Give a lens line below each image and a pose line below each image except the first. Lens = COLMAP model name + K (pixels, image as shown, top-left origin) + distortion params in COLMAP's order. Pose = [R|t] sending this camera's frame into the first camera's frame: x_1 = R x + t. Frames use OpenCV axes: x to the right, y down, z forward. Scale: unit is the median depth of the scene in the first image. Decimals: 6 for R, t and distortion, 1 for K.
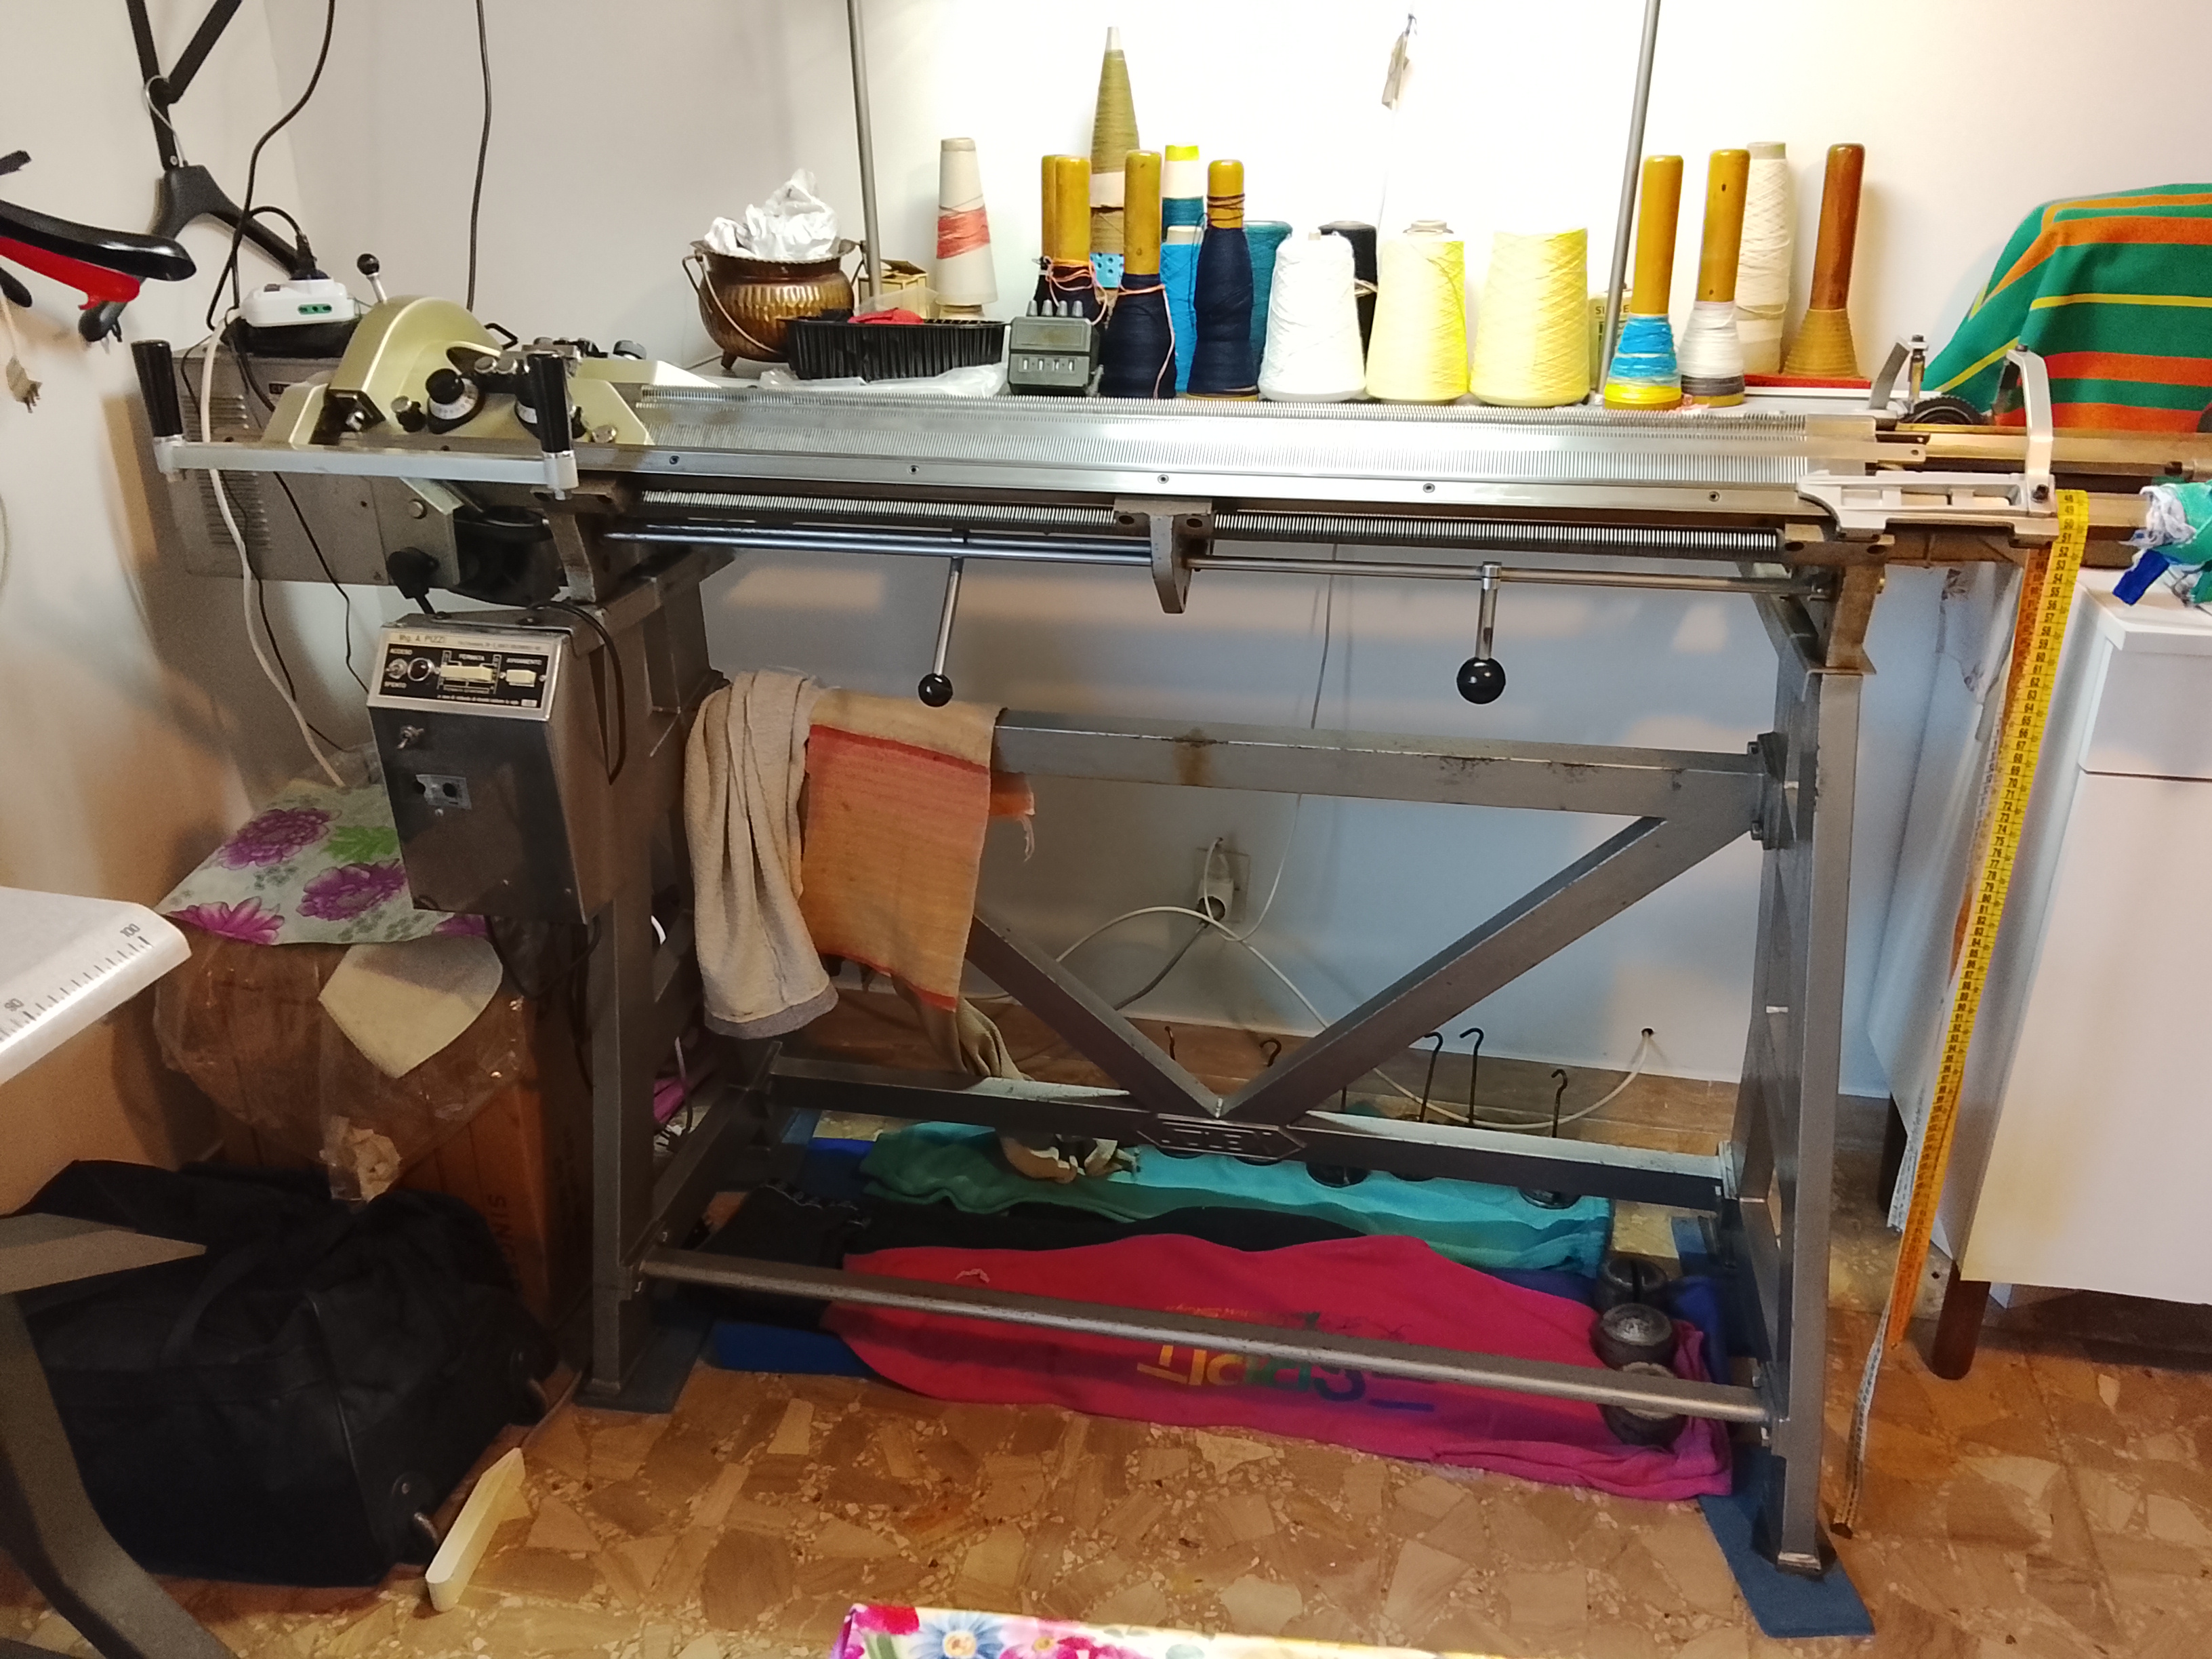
lens RADIAL K [[1718.2, 0, 1106.0], [0, 1718.2, 829.5], [0, 0, 1]] dist [0.072127, -0.098327]
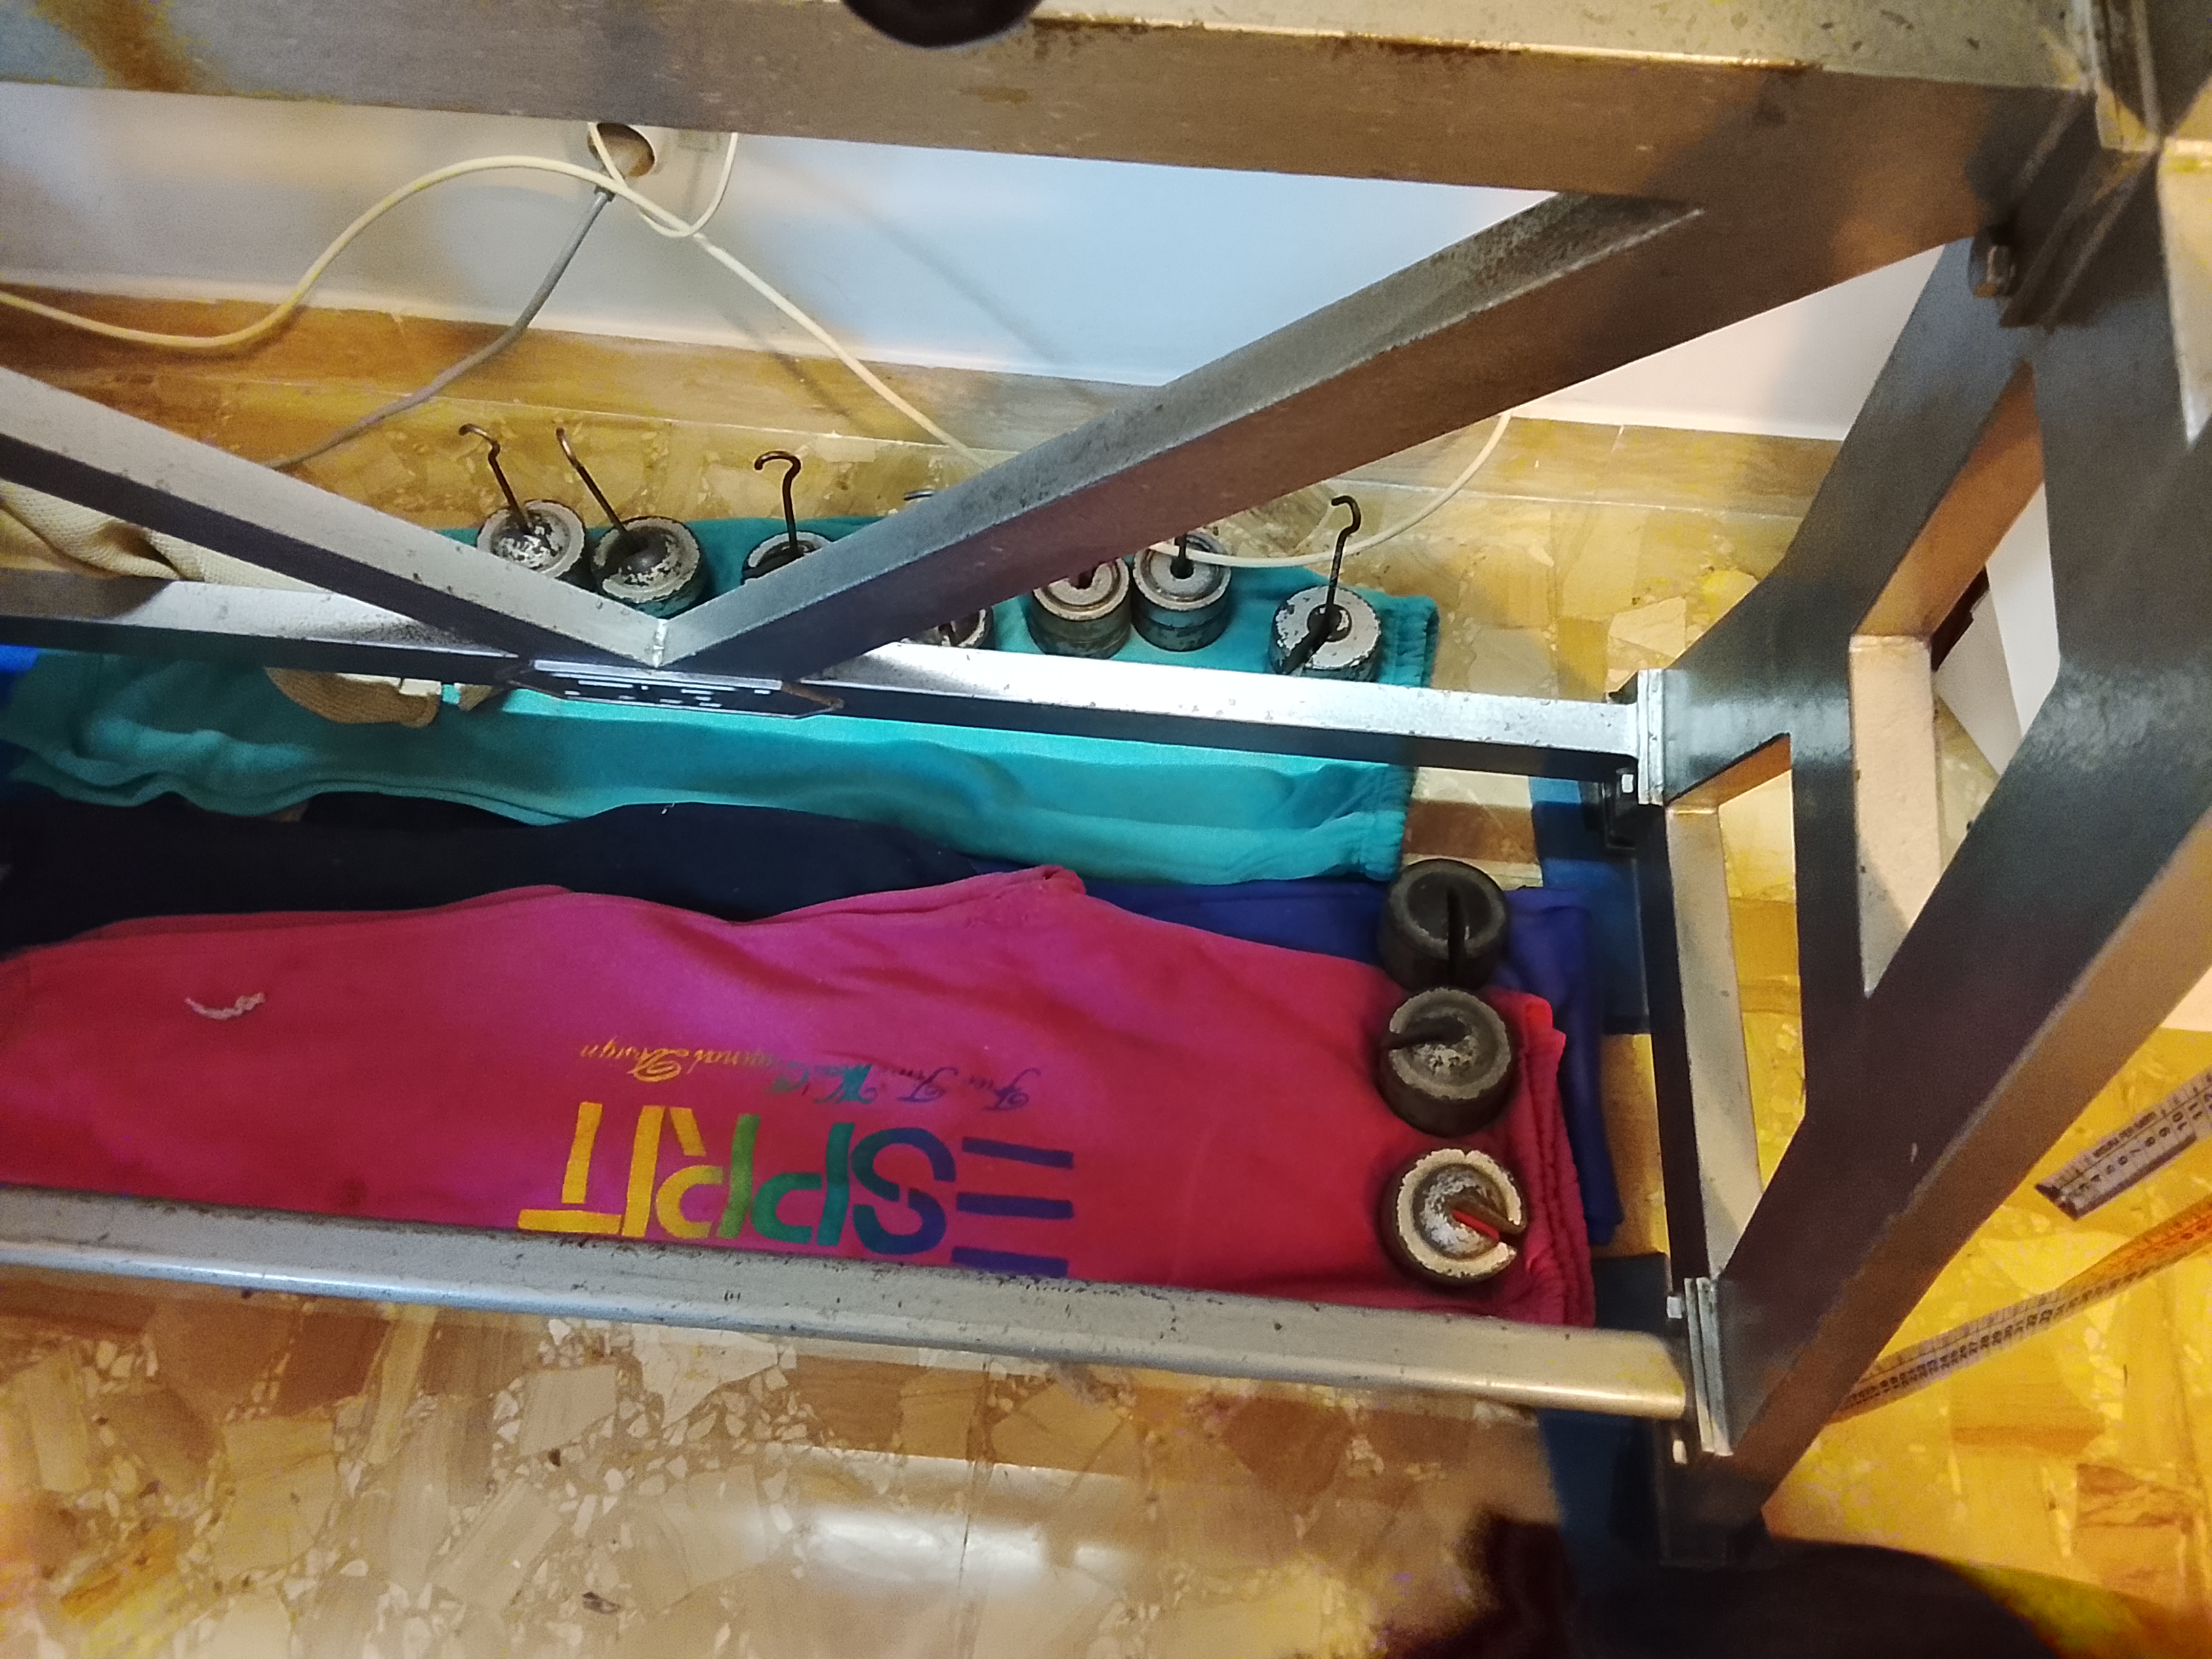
lens RADIAL K [[1718.2, 0, 1106.0], [0, 1718.2, 829.5], [0, 0, 1]] dist [0.072127, -0.098327]
pose [[0.992887, -0.087477, 0.080765, 0.177108], [0.024358, 0.813255, 0.581397, -0.091320], [-0.116541, -0.575295, 0.809601, 0.670734]]
